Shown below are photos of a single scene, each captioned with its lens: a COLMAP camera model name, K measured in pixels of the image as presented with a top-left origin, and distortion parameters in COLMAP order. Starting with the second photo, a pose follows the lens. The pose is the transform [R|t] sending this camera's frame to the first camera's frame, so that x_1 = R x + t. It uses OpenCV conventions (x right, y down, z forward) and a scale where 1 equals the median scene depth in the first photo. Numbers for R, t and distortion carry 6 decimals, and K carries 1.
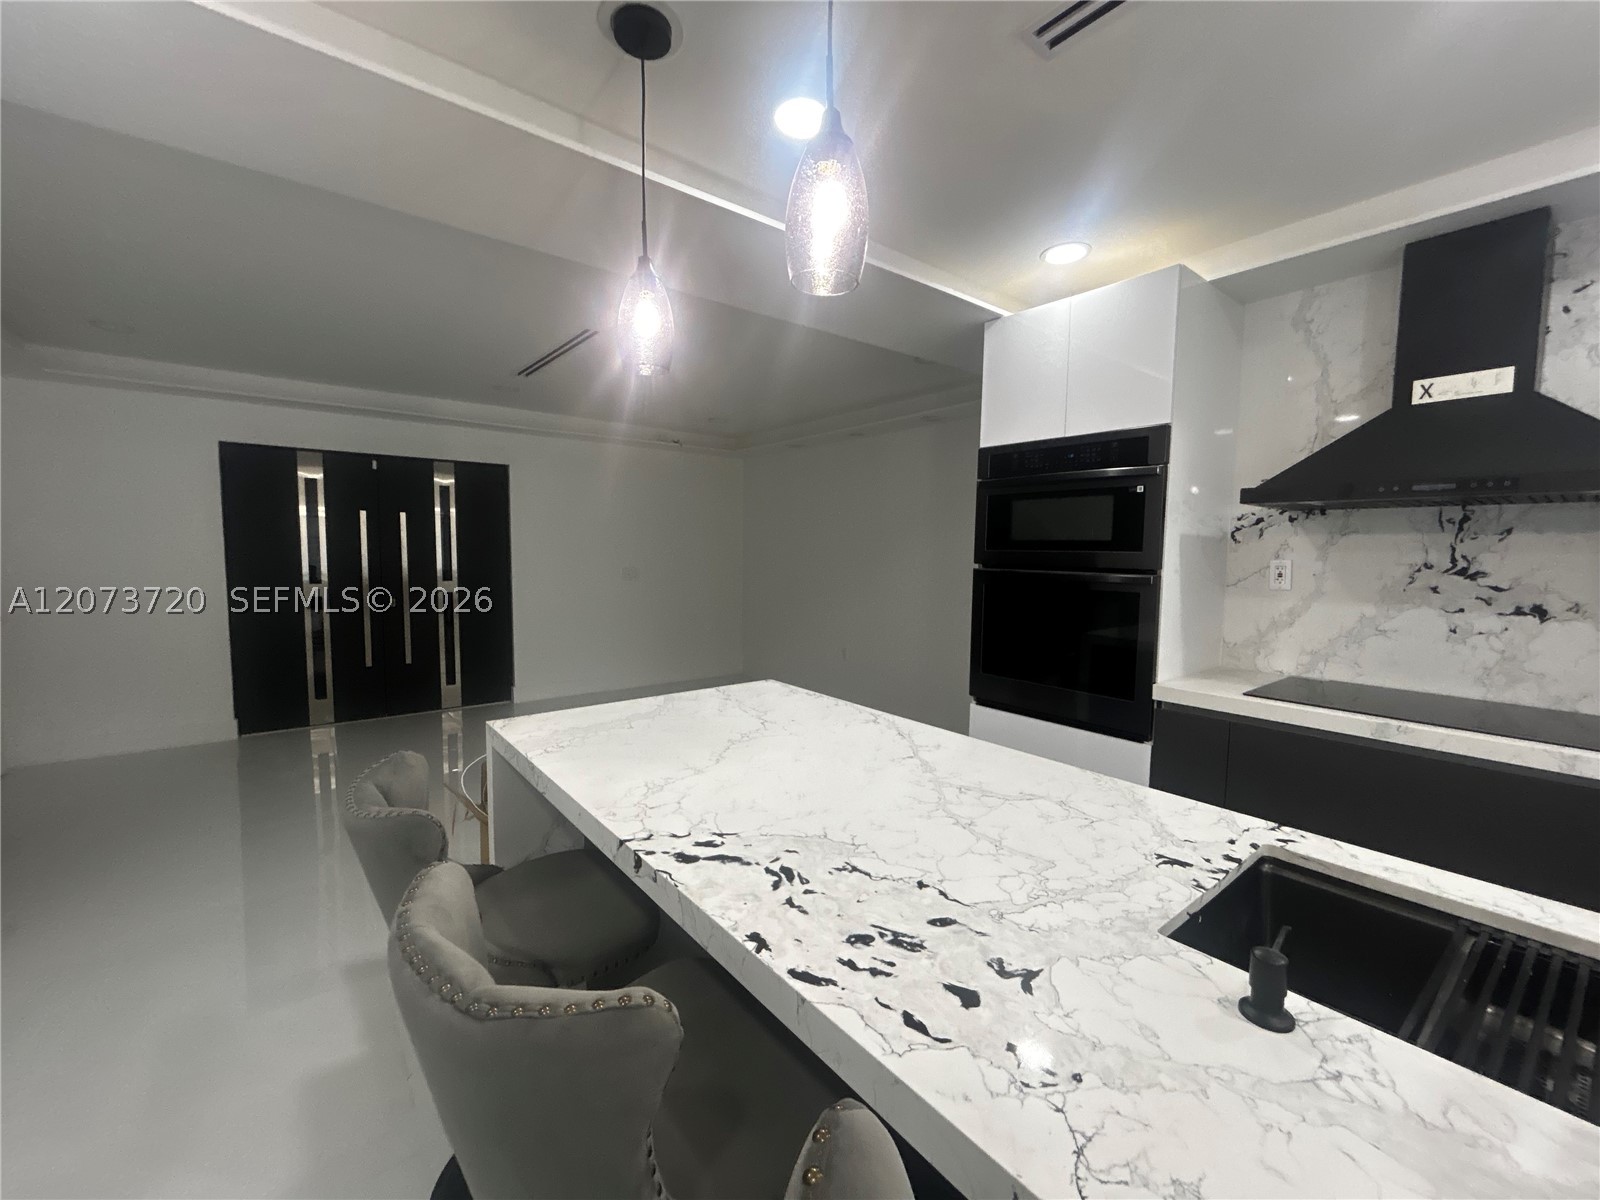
lens RADIAL K [[648.1, 0, 796.3], [0, 648.1, 599.7], [0, 0, 1]] dist [-0.001531, 0.000729]
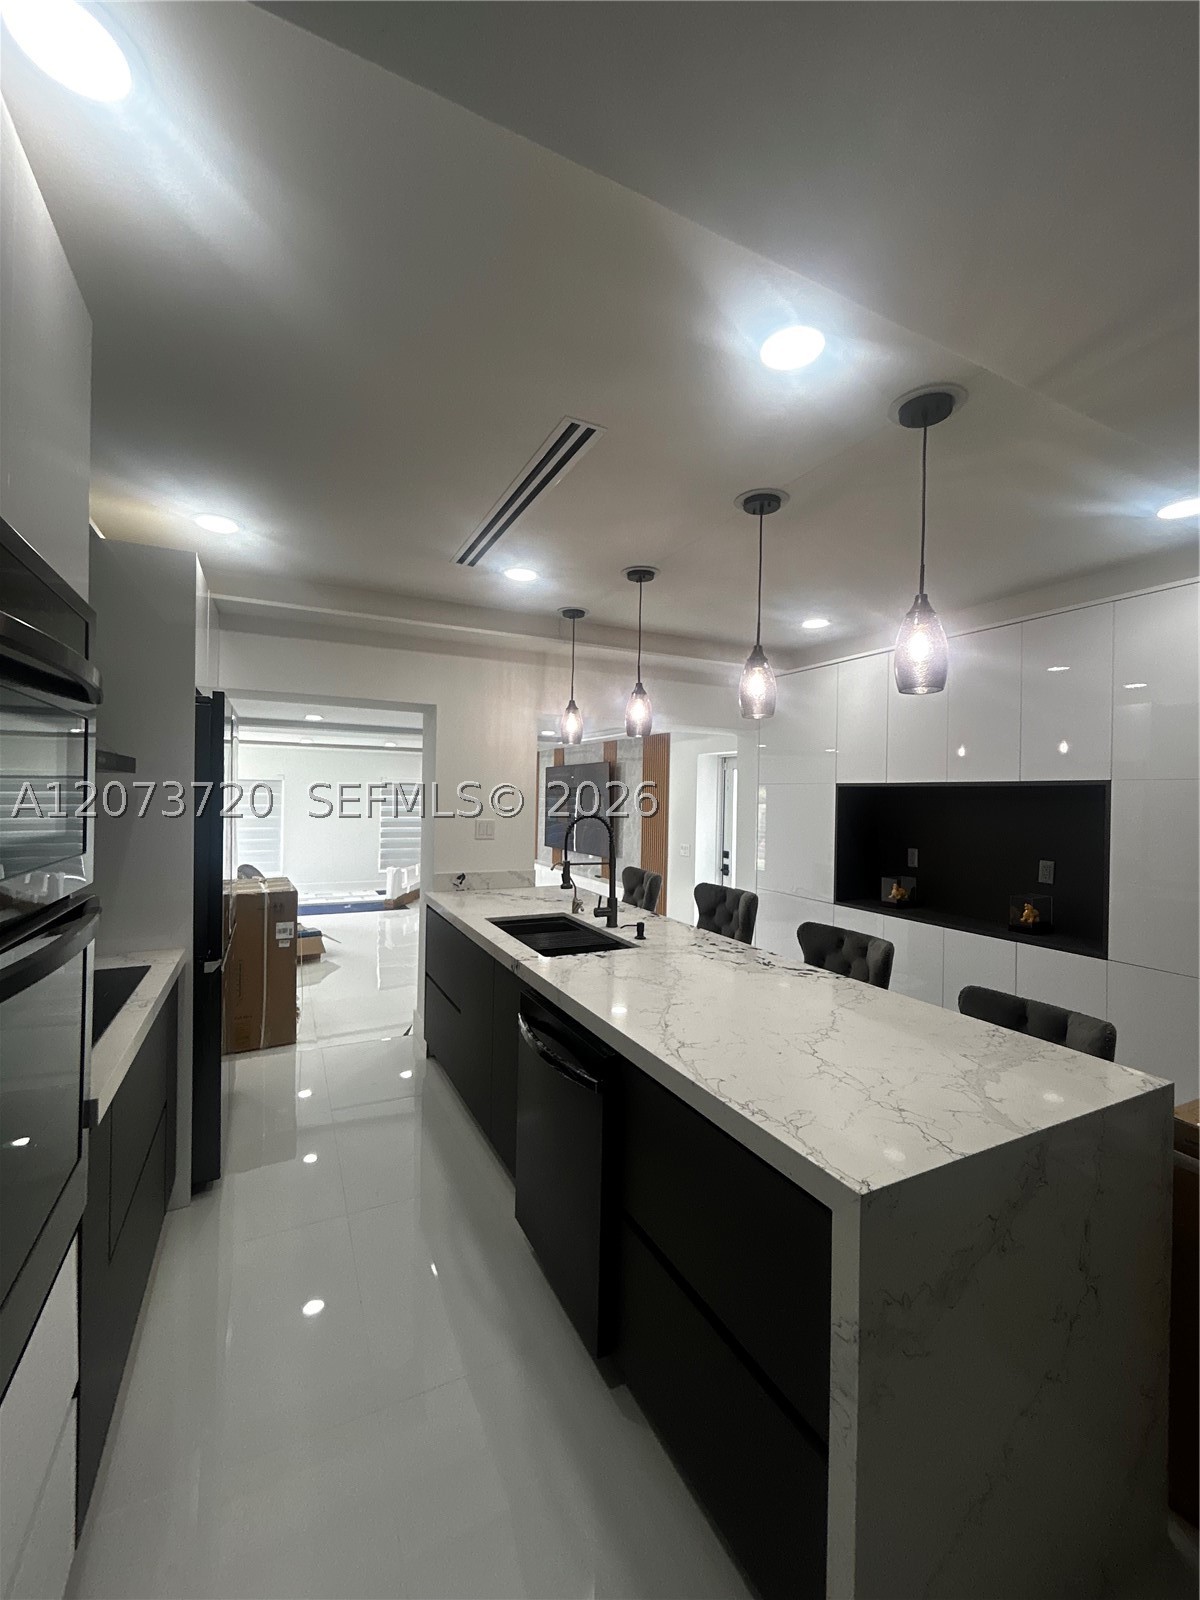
lens RADIAL K [[648.1, 0, 604.4], [0, 648.1, 793.4], [0, 0, 1]] dist [-0.001531, 0.000729]
pose [[-0.979213, -0.030261, 0.200563, 0.086310], [-0.015447, 0.997063, 0.075018, -0.304973], [-0.202244, 0.070360, -0.976804, 2.663547]]
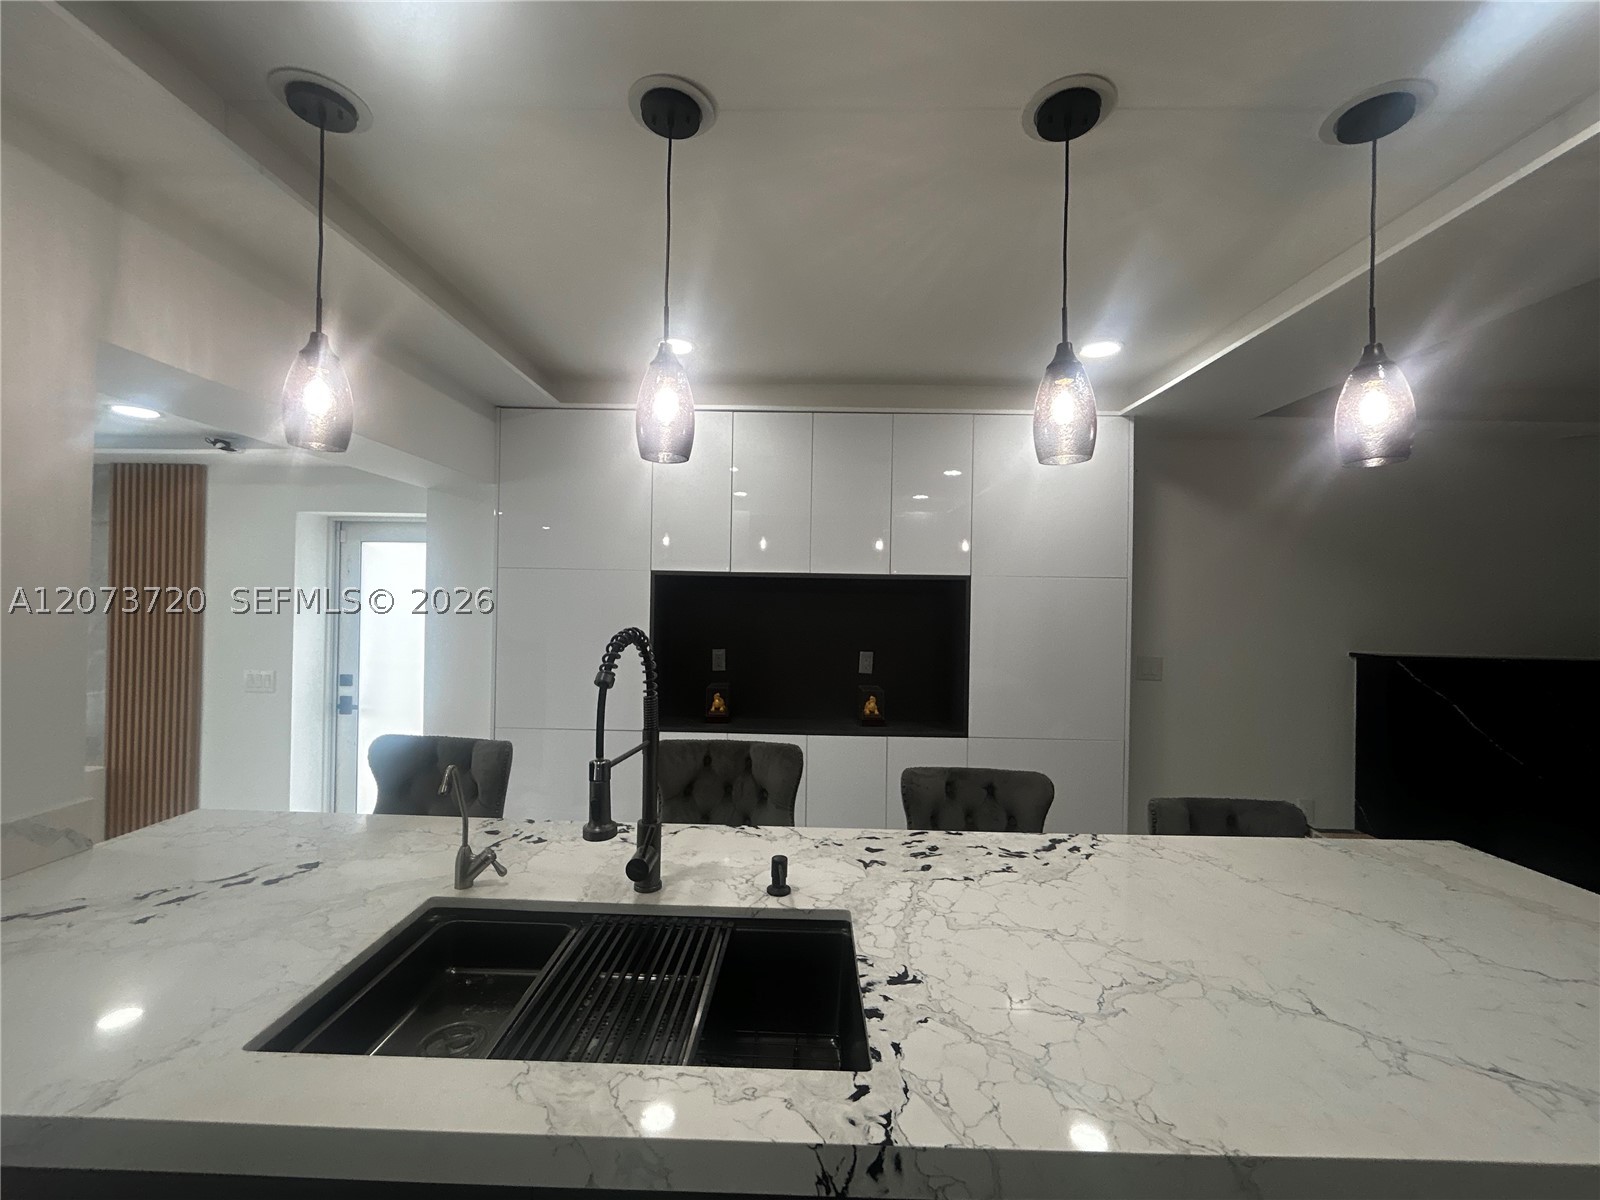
lens RADIAL K [[648.1, 0, 796.3], [0, 648.1, 599.7], [0, 0, 1]] dist [-0.001531, 0.000729]
pose [[-0.633501, -0.022570, -0.773413, 1.176971], [-0.084740, 0.995586, 0.040356, -0.157977], [0.769088, 0.091105, -0.632617, 1.166652]]
